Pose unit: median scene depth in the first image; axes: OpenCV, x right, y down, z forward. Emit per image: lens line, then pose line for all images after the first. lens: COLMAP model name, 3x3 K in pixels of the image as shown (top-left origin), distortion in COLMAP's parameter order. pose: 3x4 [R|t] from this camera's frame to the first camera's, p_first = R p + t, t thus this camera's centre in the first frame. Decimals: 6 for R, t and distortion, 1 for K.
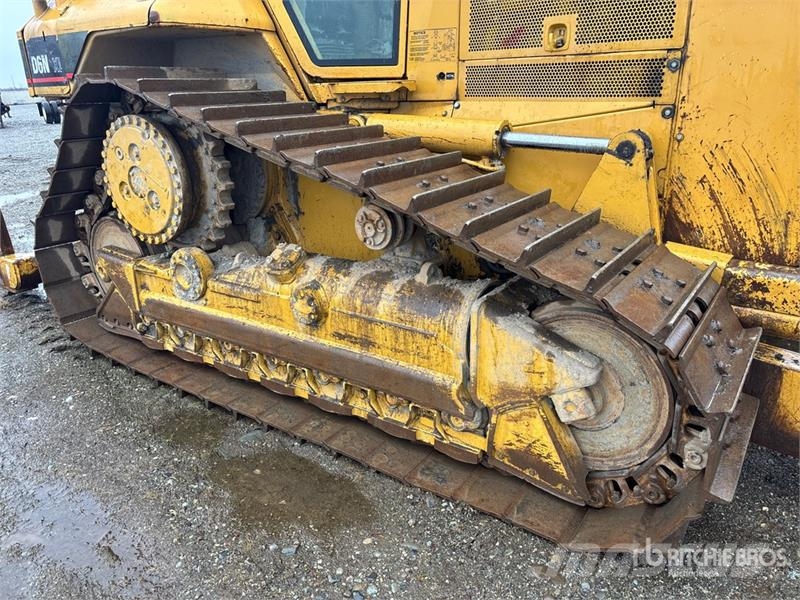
lens RADIAL K [[599.5, 0, 394.9], [0, 599.5, 295.1], [0, 0, 1]] dist [0.067338, -0.074855]
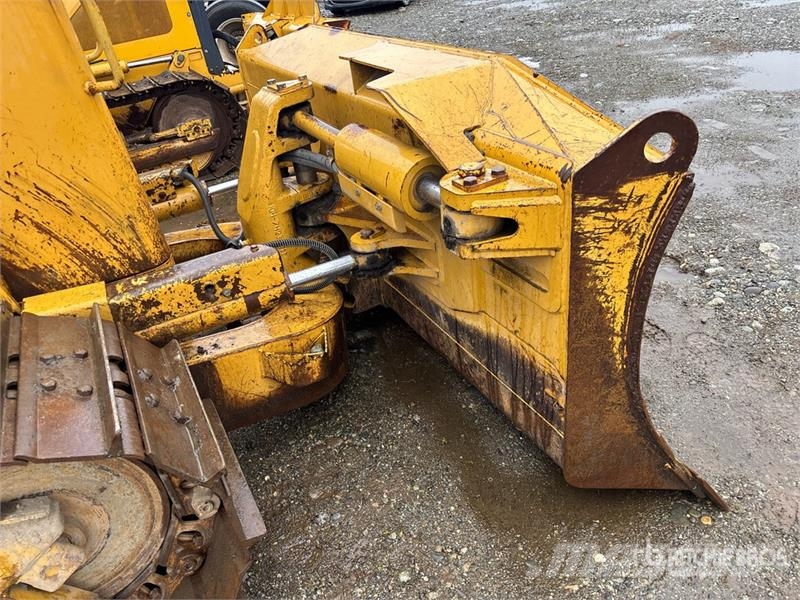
lens RADIAL K [[600.8, 0, 393.8], [0, 600.8, 300.9], [0, 0, 1]] dist [0.027463, -0.004342]
pose [[0.452249, -0.495301, 0.741719, 0.073163], [0.416383, 0.852685, 0.315521, -0.126392], [-0.788731, 0.166145, 0.591861, 0.136289]]
